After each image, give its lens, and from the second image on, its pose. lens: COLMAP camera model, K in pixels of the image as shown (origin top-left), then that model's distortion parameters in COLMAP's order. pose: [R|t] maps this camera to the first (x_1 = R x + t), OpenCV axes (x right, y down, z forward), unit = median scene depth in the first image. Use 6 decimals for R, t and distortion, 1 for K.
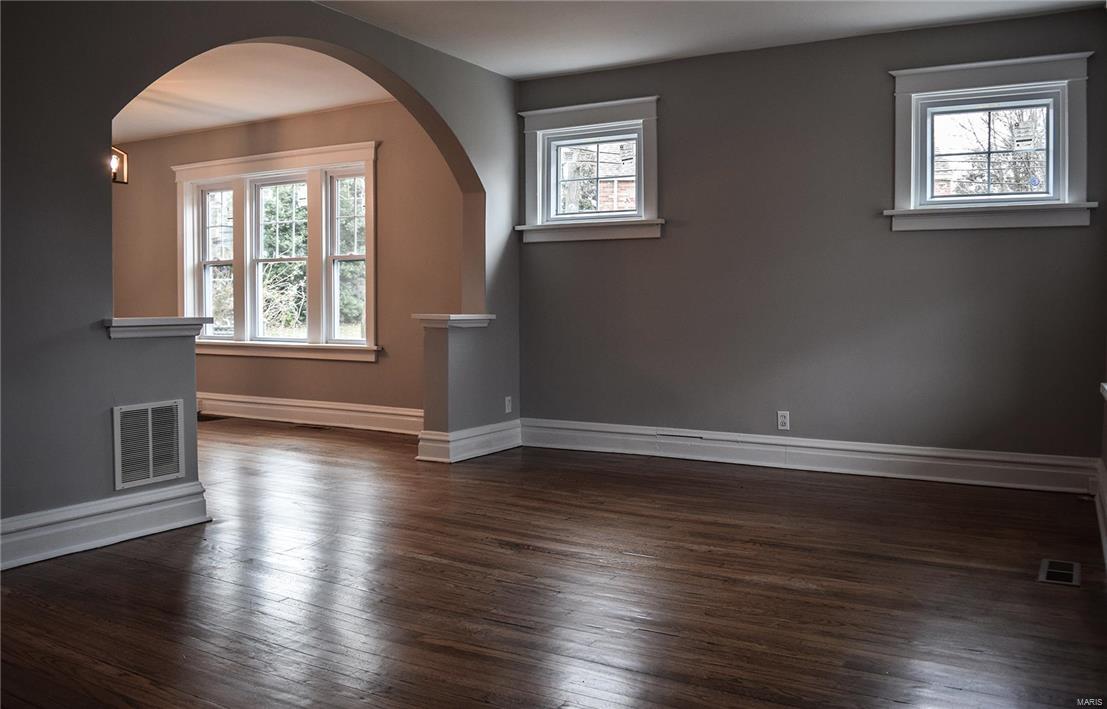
lens RADIAL K [[899.9, 0, 547.6], [0, 899.9, 349.1], [0, 0, 1]] dist [-0.103088, 0.012267]
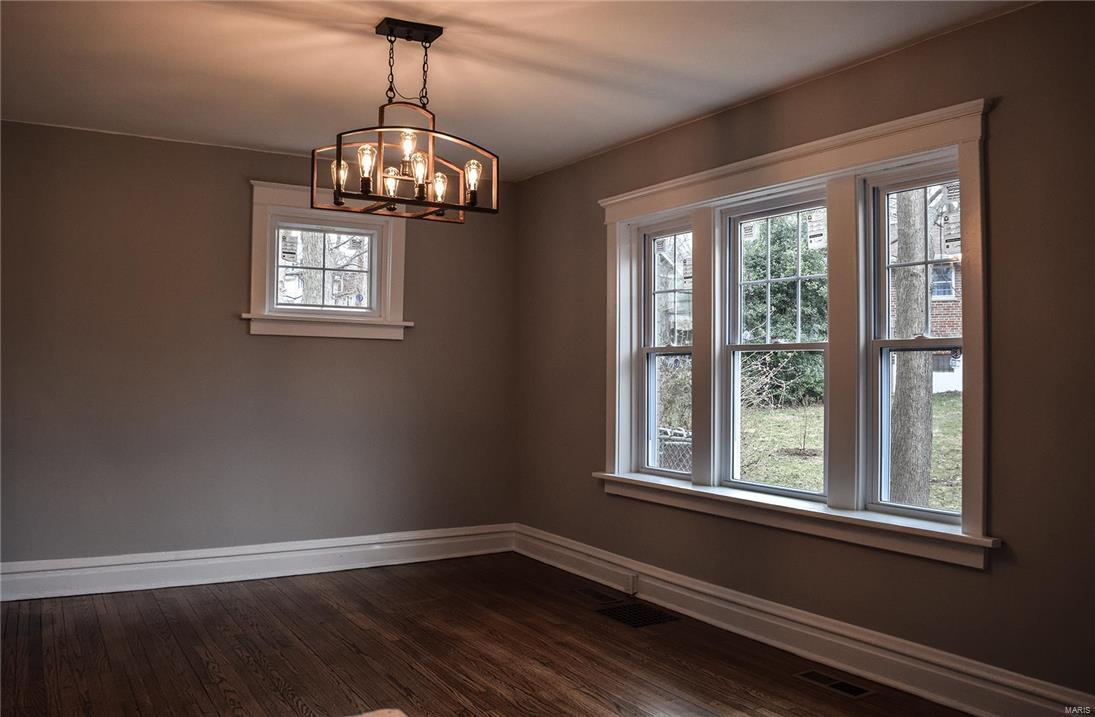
lens RADIAL K [[871.7, 0, 546.7], [0, 871.7, 355.6], [0, 0, 1]] dist [-0.090333, -0.006393]
pose [[0.875206, -0.003799, -0.483735, -0.162179], [-0.028367, 0.997845, -0.059161, -0.058458], [0.482917, 0.065500, 0.873213, 0.456456]]
